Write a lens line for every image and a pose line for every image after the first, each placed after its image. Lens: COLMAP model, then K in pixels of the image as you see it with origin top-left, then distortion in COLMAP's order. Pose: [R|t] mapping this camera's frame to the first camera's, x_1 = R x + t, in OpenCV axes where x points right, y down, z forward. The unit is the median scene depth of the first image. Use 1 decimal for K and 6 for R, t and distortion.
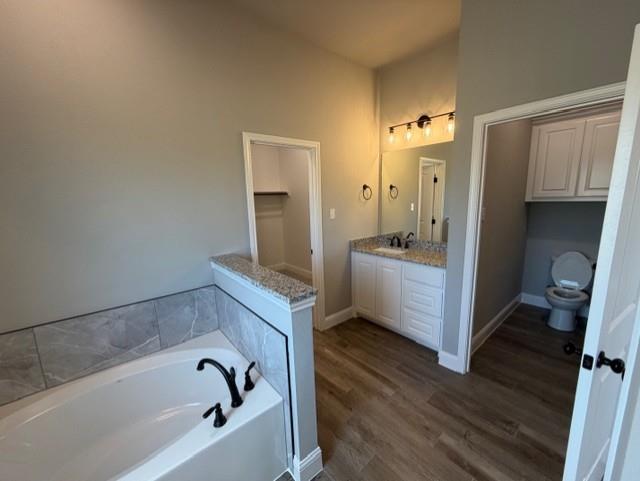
lens RADIAL K [[252.6, 0, 318.1], [0, 252.6, 242.0], [0, 0, 1]] dist [0.001162, -0.000411]
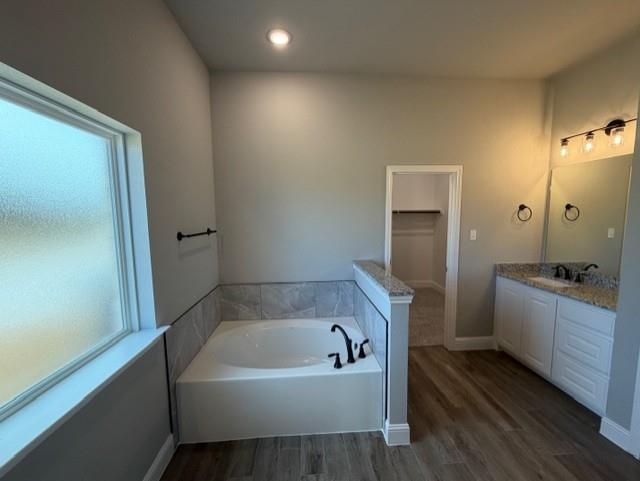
lens RADIAL K [[252.6, 0, 320.2], [0, 252.6, 240.5], [0, 0, 1]] dist [0.001162, -0.000411]
pose [[0.811231, 0.076831, -0.579656, 0.192092], [-0.115536, 0.992847, -0.030095, 0.014789], [0.573197, 0.091385, 0.814306, -0.199673]]
